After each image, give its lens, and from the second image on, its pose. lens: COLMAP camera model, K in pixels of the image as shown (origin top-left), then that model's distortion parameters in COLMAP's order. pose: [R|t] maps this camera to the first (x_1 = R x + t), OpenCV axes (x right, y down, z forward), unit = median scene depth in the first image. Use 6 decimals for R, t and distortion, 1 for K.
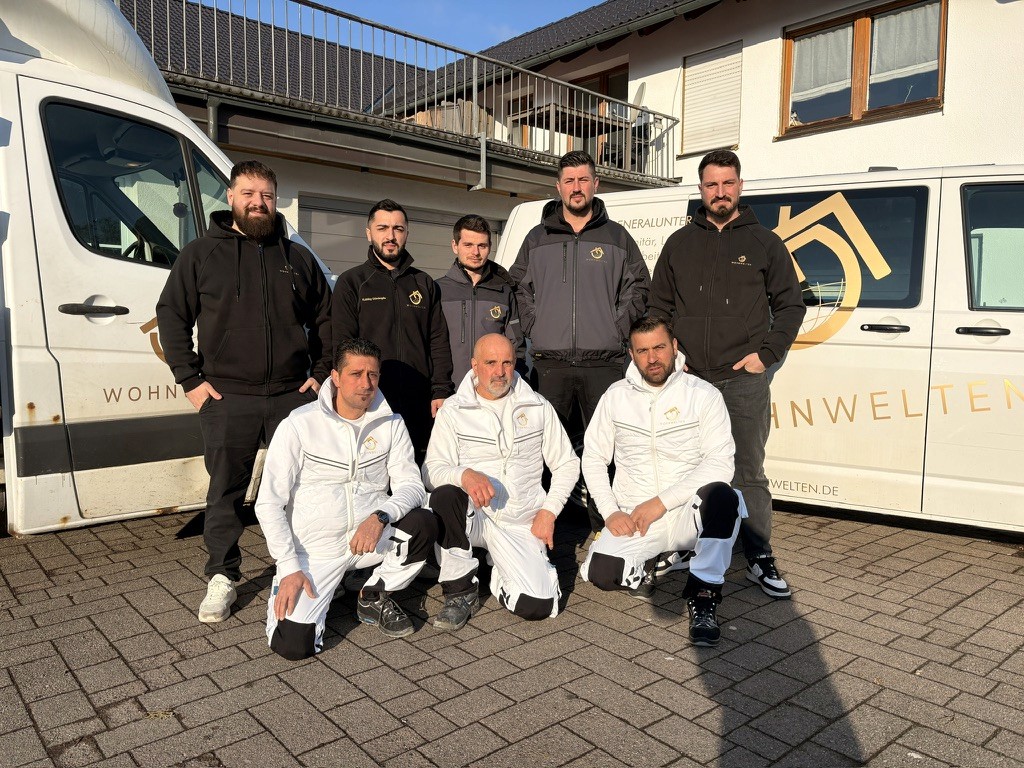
lens RADIAL K [[772.2, 0, 507.8], [0, 772.2, 383.7], [0, 0, 1]] dist [0.040112, -0.048238]
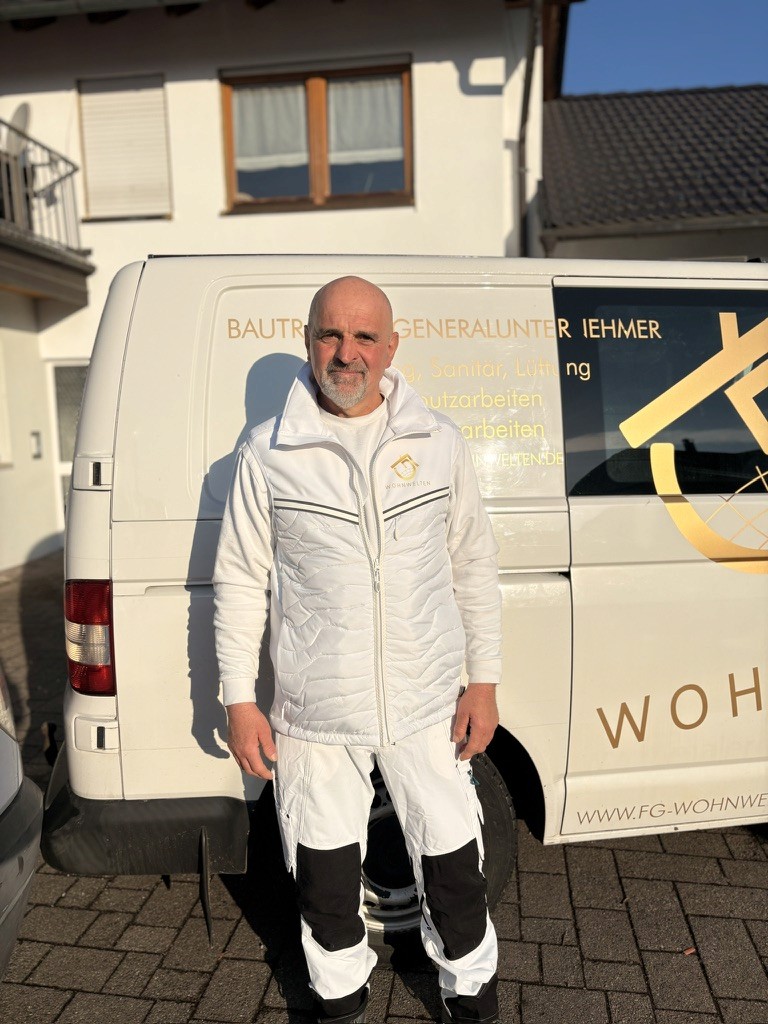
lens RADIAL K [[772.2, 0, 387.7], [0, 772.2, 511.9], [0, 0, 1]] dist [0.040112, -0.048238]
pose [[0.744401, -0.109644, 0.658670, -0.084767], [0.080200, 0.993967, 0.074820, -0.060063], [-0.662899, -0.002870, 0.748703, 0.301997]]
